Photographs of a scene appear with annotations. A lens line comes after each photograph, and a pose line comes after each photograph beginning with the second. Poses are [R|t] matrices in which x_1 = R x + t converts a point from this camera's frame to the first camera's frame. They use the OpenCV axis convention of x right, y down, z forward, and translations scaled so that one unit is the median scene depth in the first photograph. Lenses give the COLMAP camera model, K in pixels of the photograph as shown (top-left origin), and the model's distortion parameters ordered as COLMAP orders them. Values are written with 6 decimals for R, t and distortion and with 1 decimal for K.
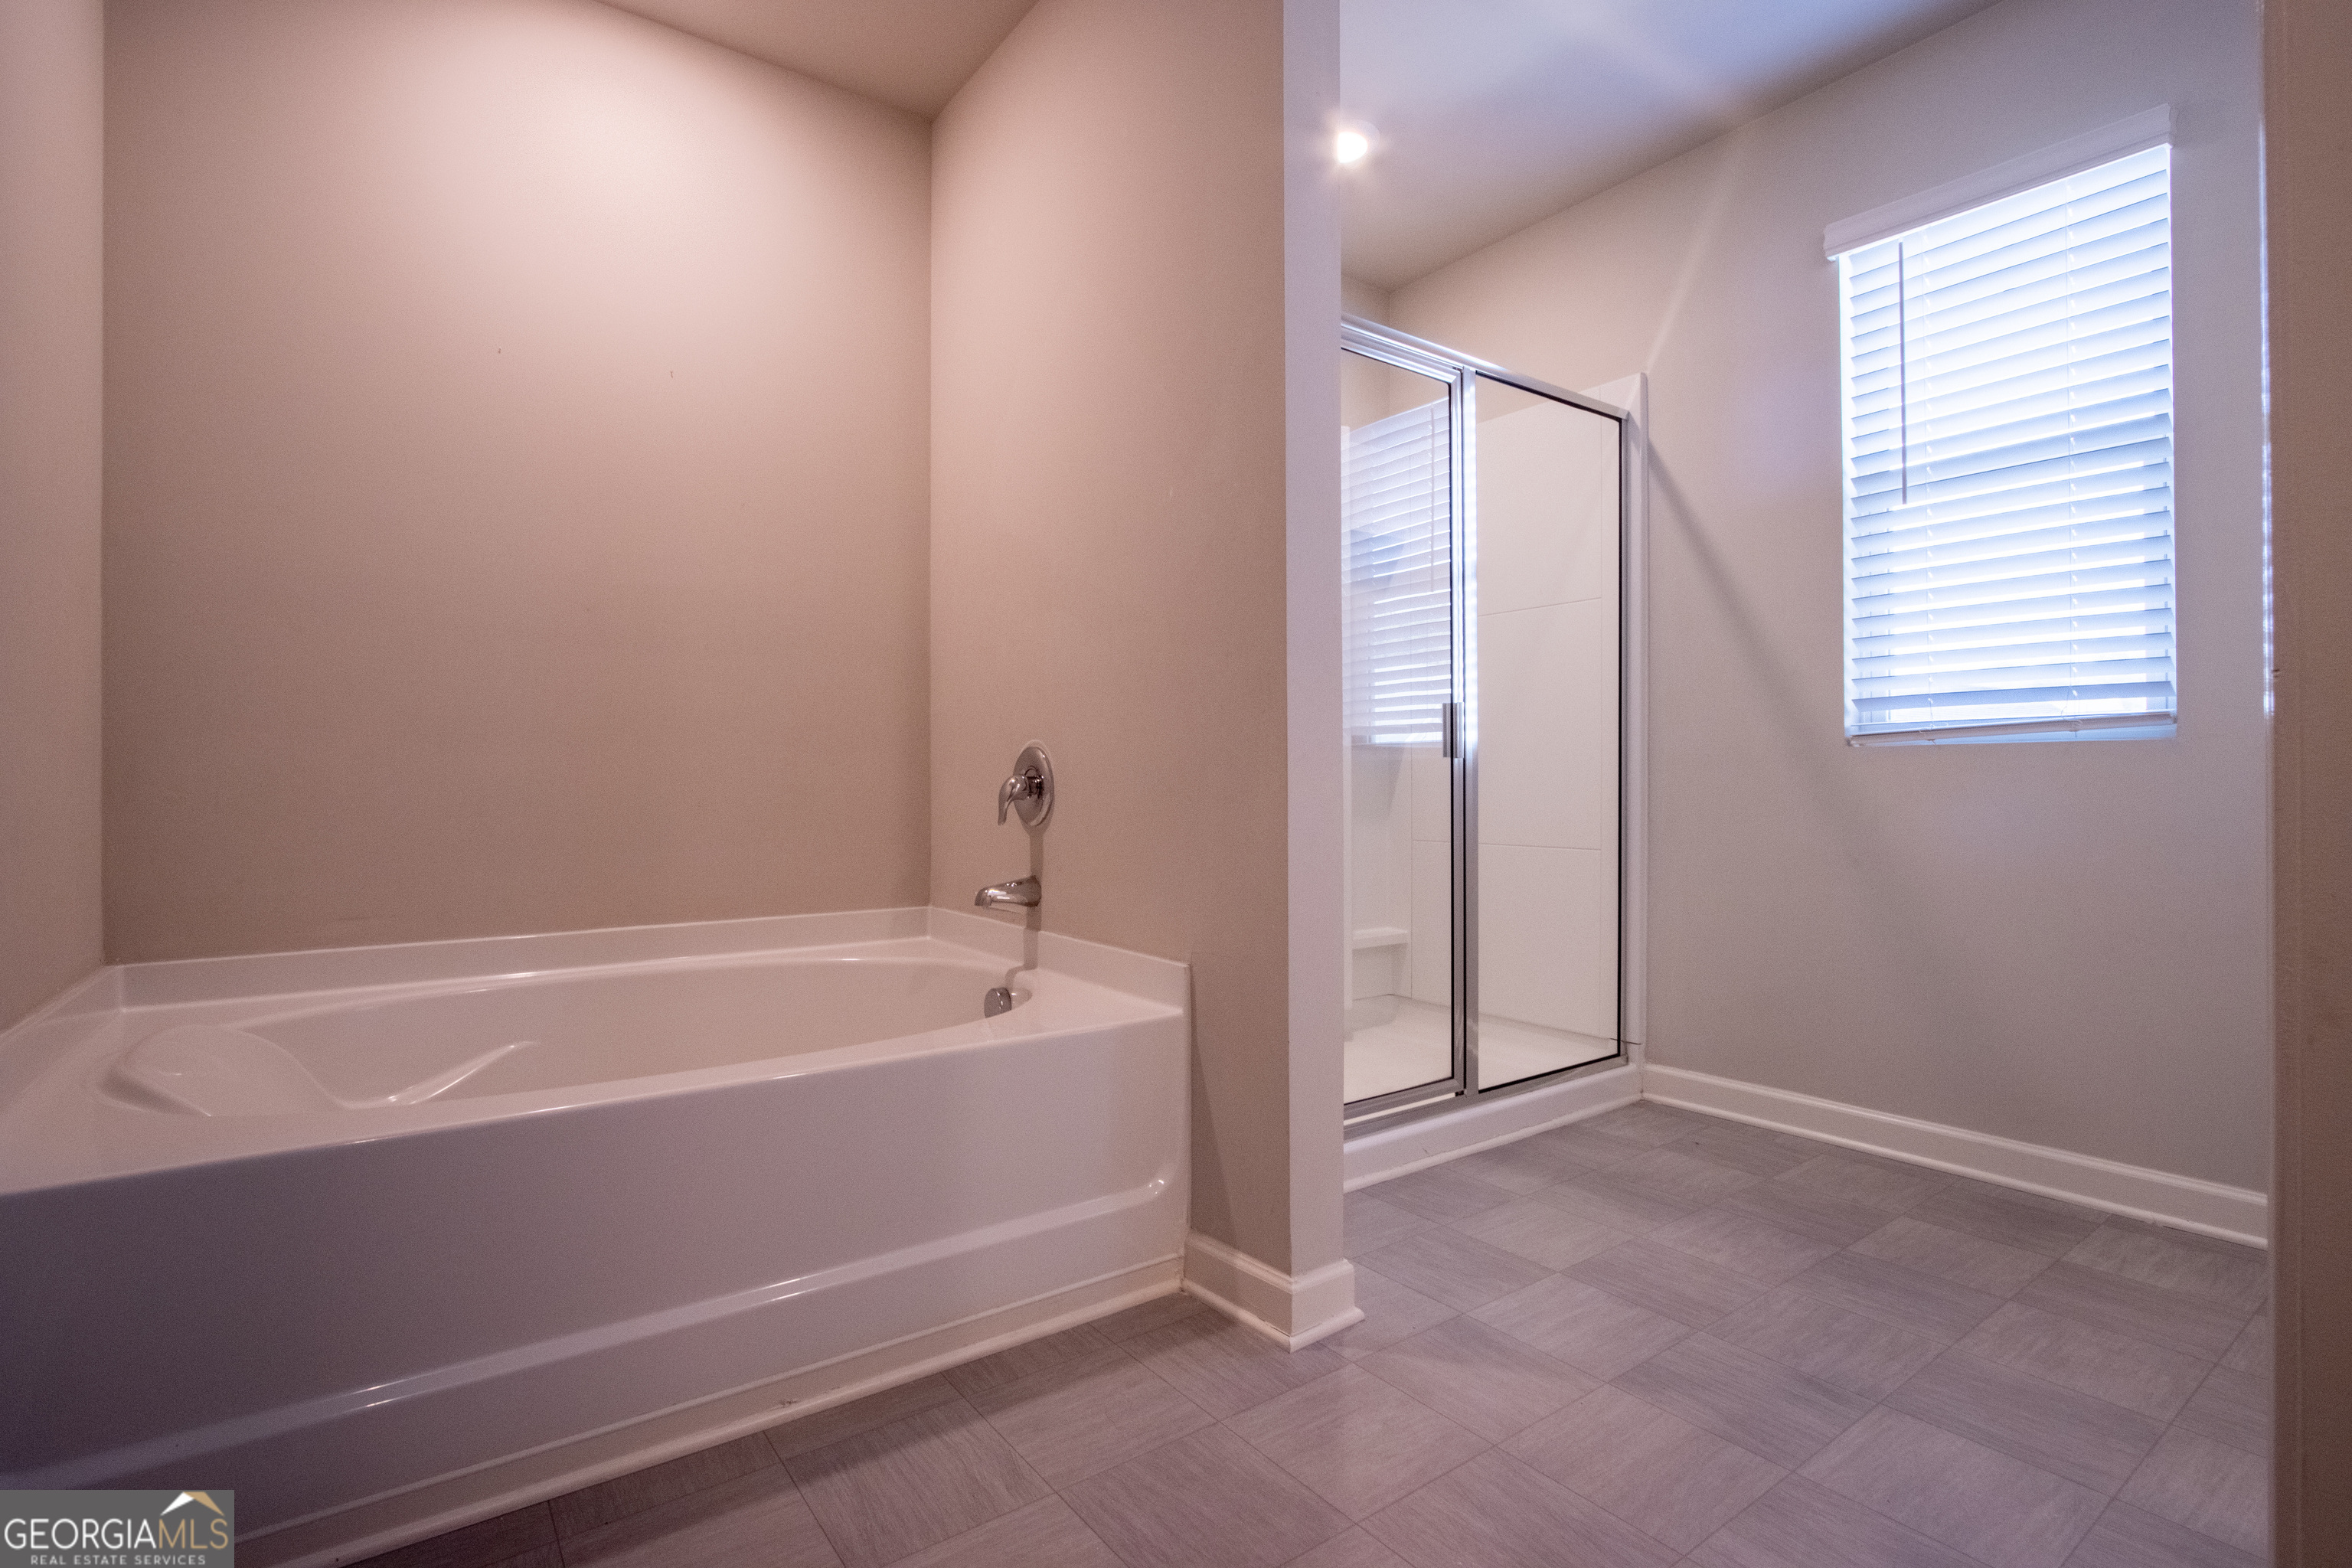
lens RADIAL K [[1094.5, 0, 1174.0], [0, 1094.5, 780.6], [0, 0, 1]] dist [-0.025965, 0.003792]
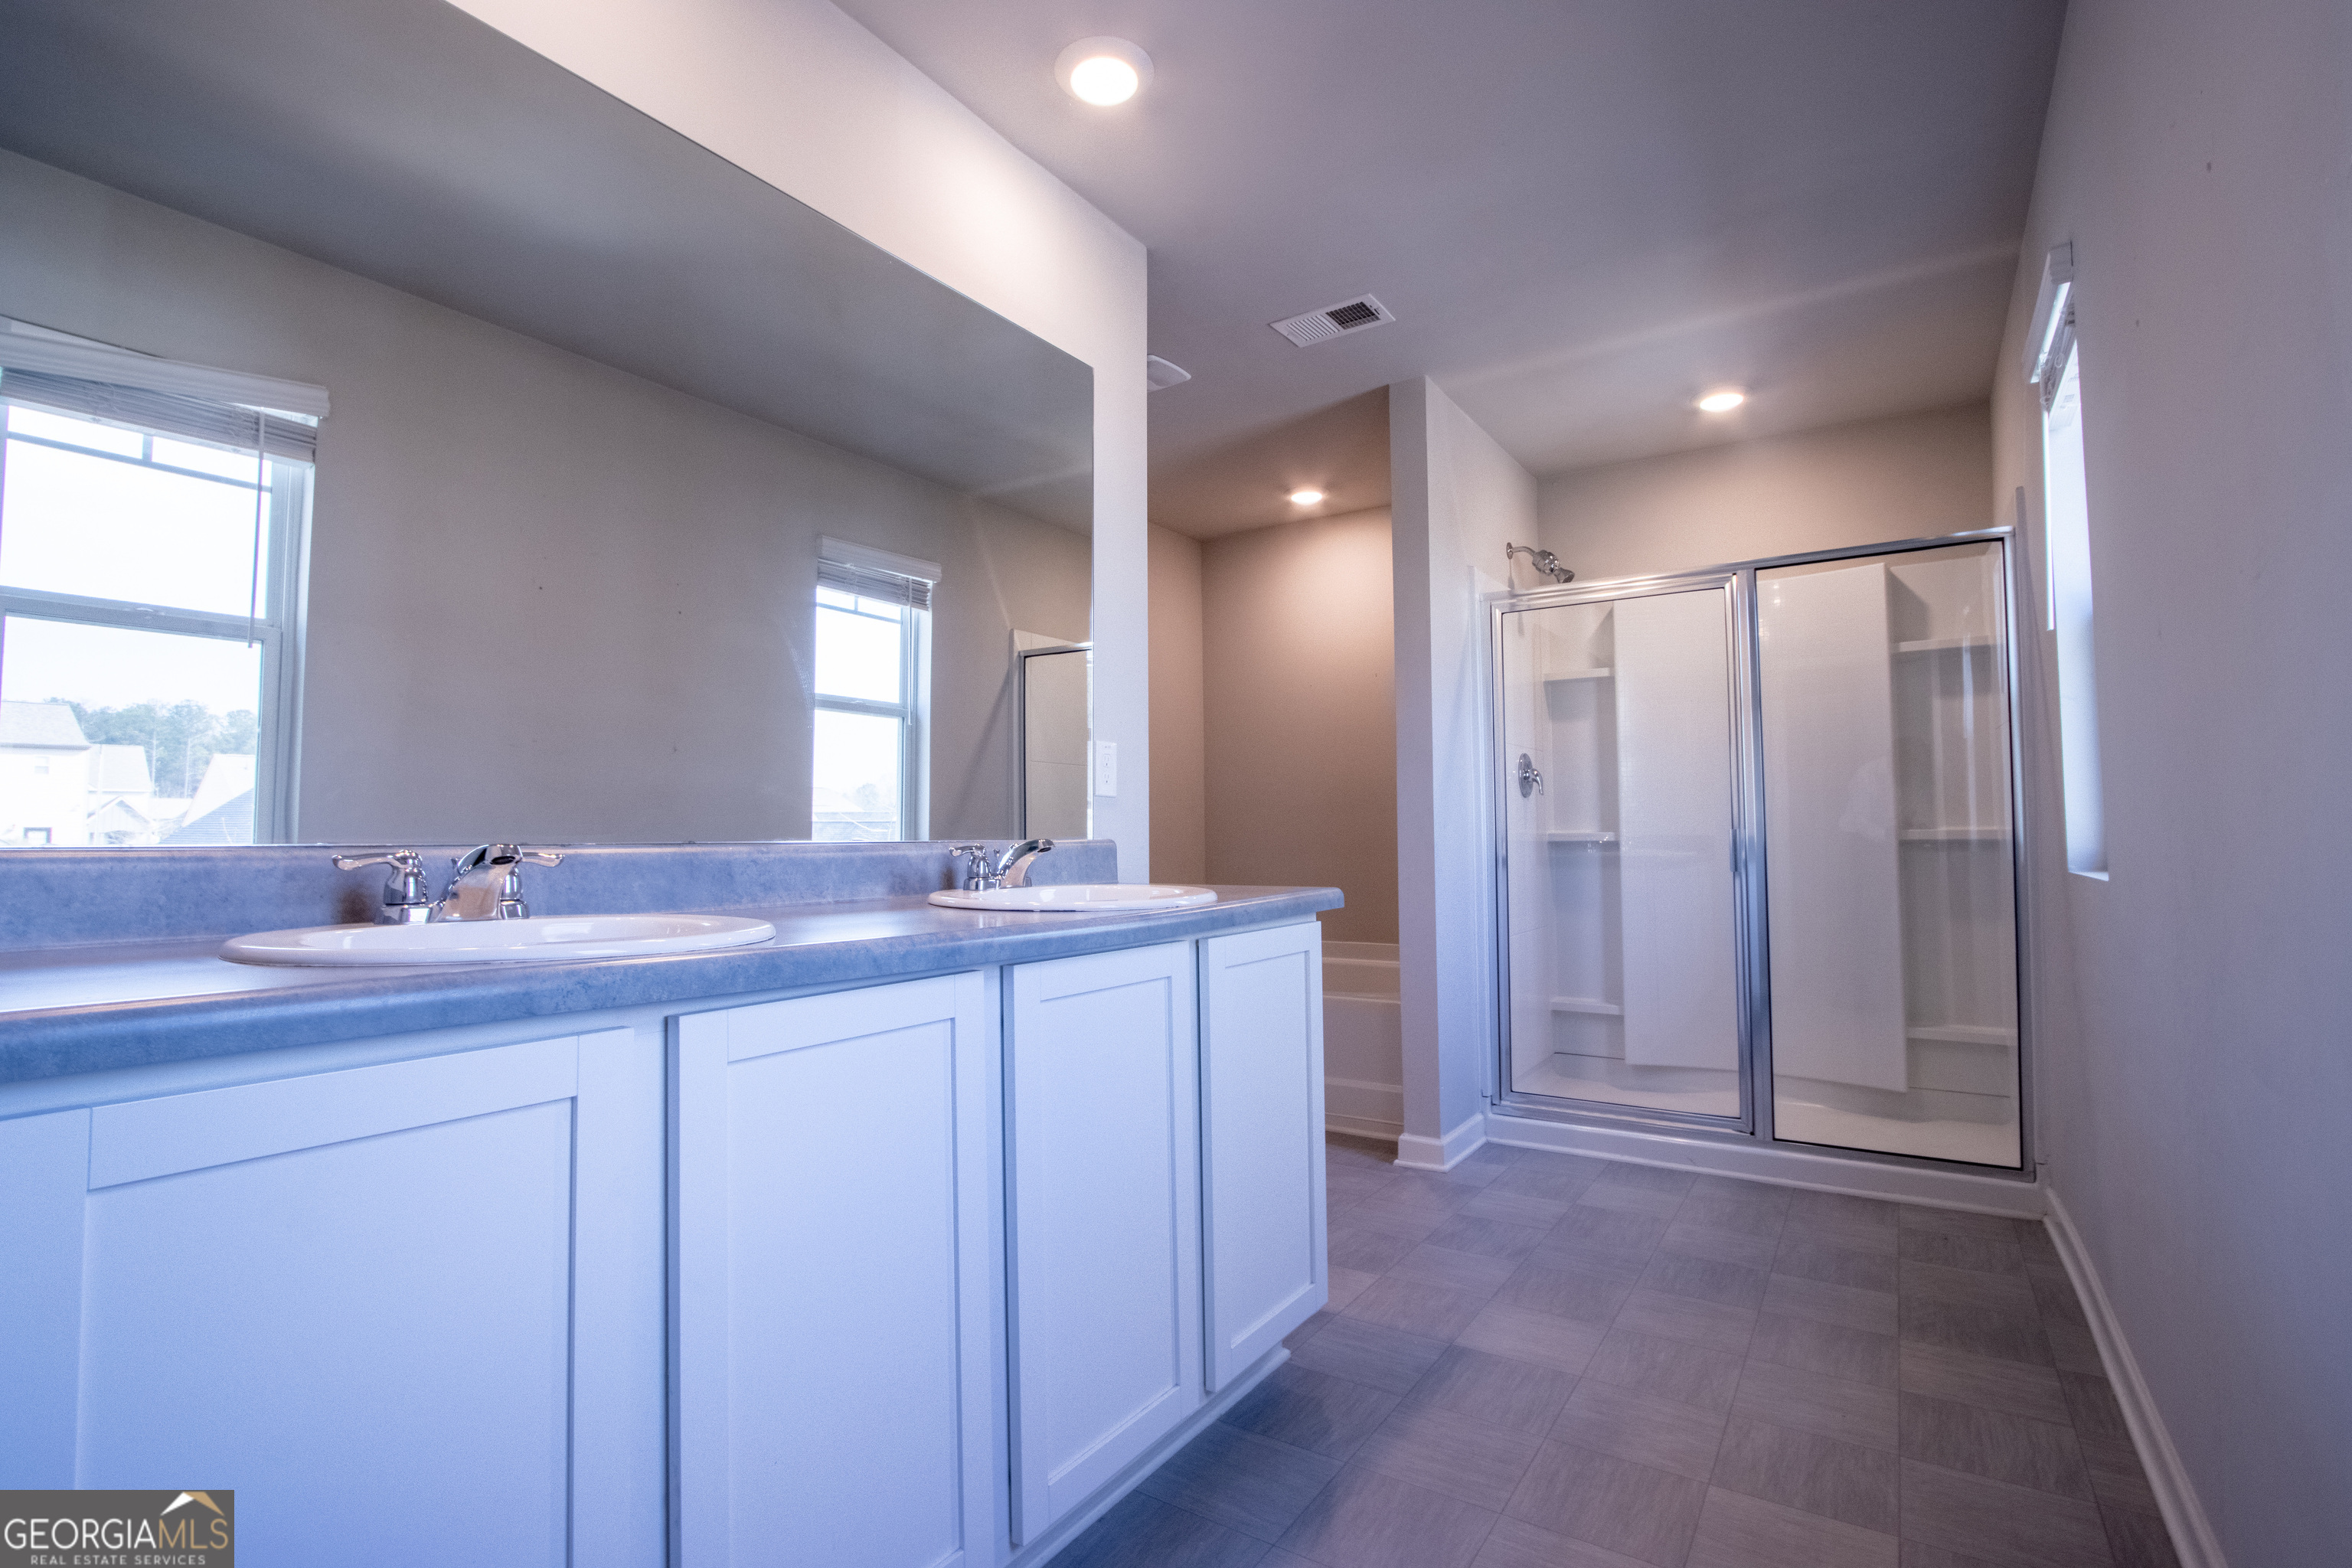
lens RADIAL K [[1094.5, 0, 1173.4], [0, 1094.5, 796.5], [0, 0, 1]] dist [-0.025965, 0.003792]
pose [[0.349581, -0.041659, -0.935979, 1.625404], [0.001325, 0.999032, -0.043970, -0.069887], [0.936905, 0.014131, 0.349298, -0.107423]]
